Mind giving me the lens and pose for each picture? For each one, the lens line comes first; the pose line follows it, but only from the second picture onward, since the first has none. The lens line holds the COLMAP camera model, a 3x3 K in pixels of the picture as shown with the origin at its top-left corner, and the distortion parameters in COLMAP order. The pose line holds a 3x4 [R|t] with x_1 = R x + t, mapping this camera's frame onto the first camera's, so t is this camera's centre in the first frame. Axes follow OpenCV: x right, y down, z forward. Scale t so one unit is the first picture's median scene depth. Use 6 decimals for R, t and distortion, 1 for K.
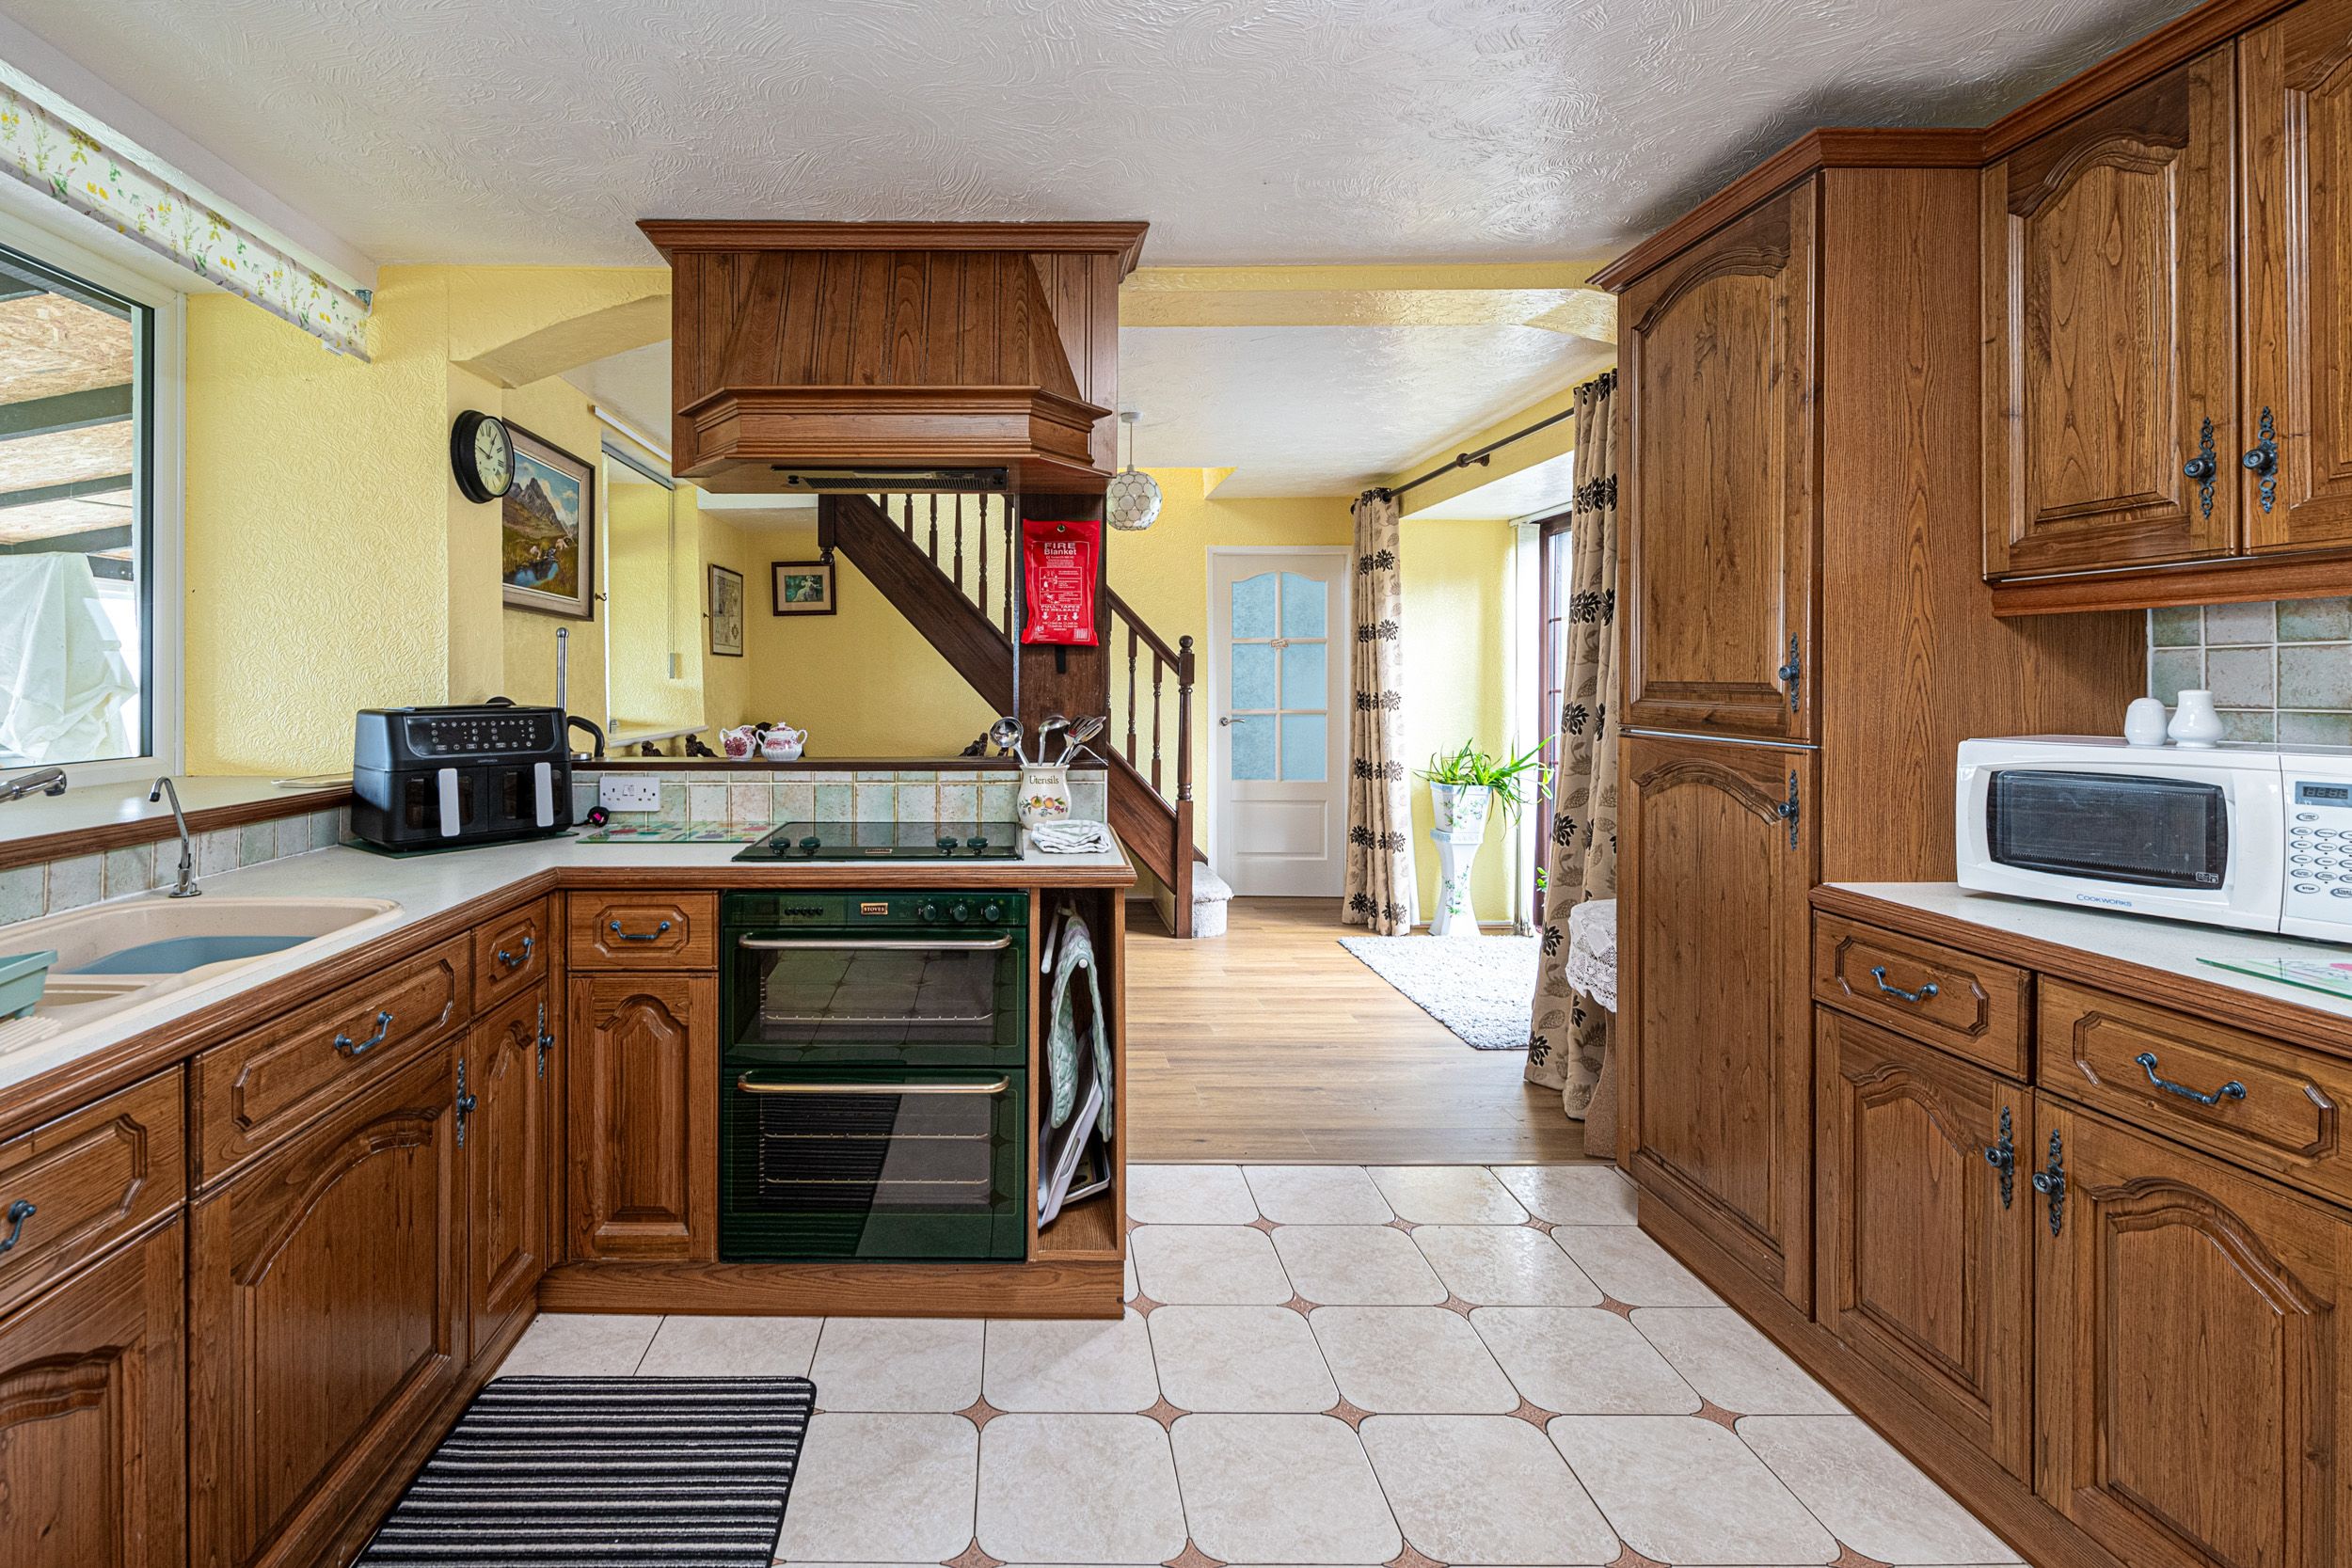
lens RADIAL K [[1072.3, 0, 1026.0], [0, 1072.3, 674.0], [0, 0, 1]] dist [0.001426, -0.003379]
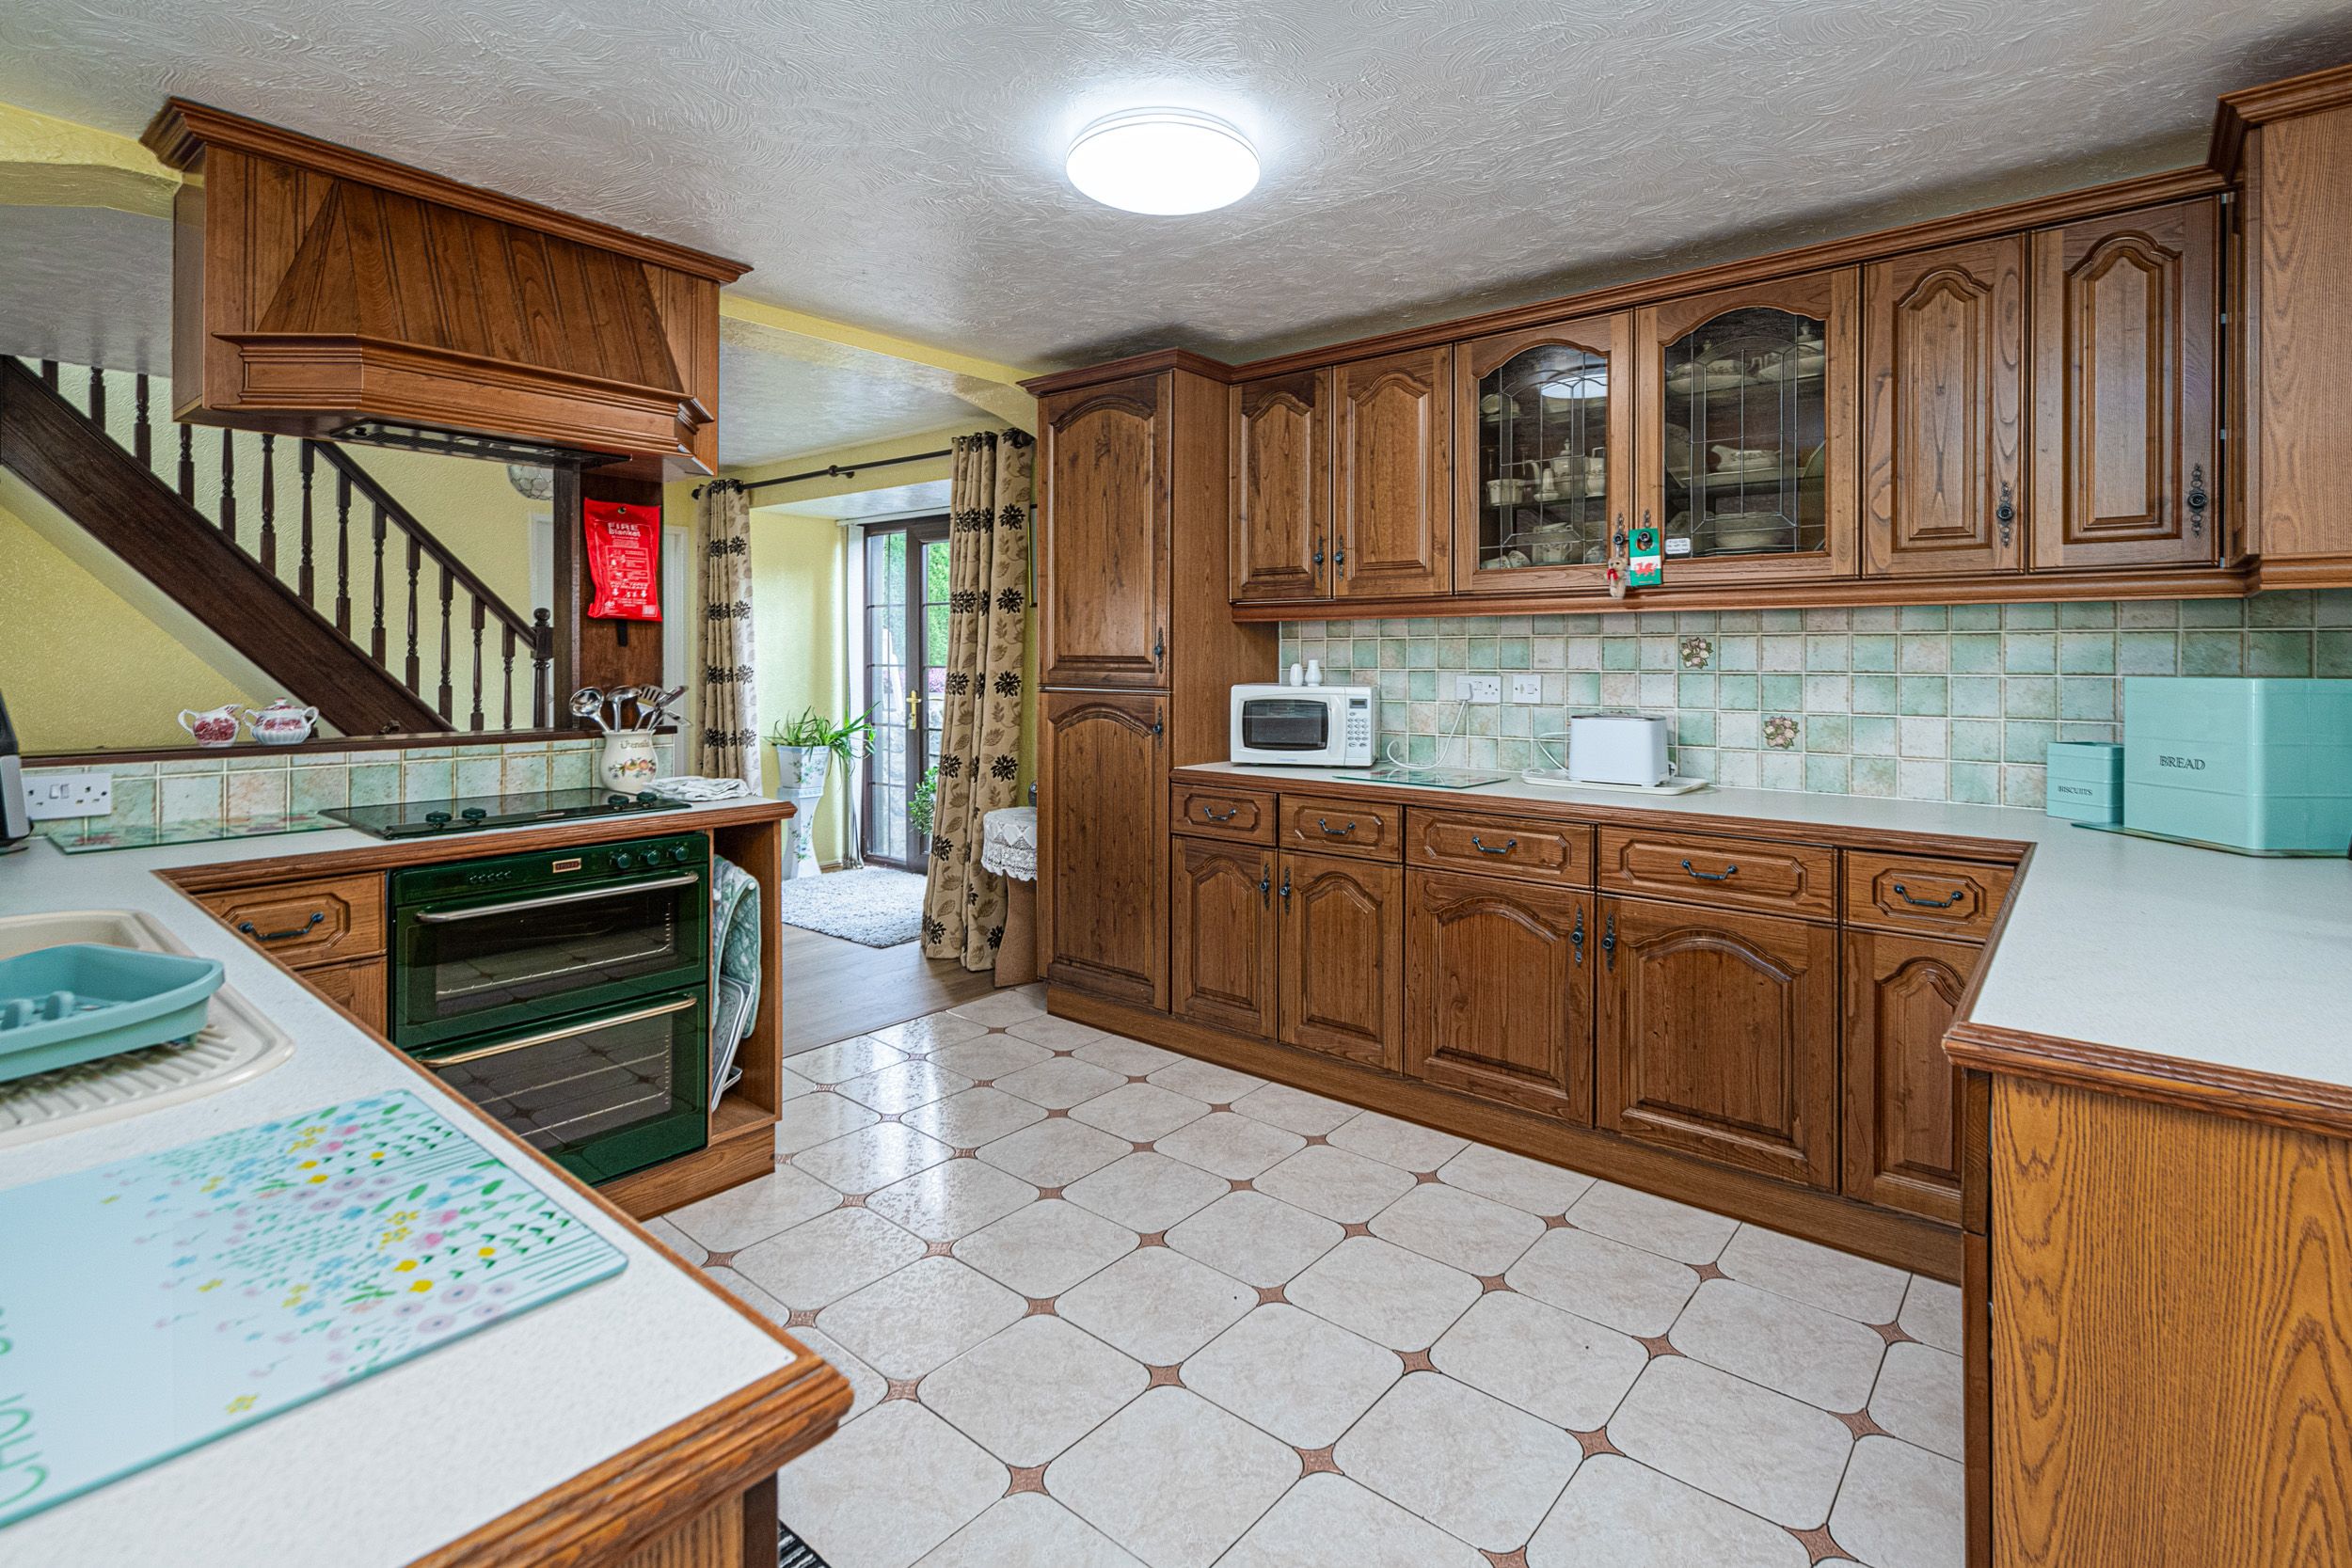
lens RADIAL K [[1094.8, 0, 1182.5], [0, 1094.8, 651.6], [0, 0, 1]] dist [0.001831, -0.000401]
pose [[0.644116, 0.006758, 0.764898, -0.533938], [-0.006658, 0.999973, -0.003229, 0.005429], [-0.764899, -0.003013, 0.644143, -0.155305]]
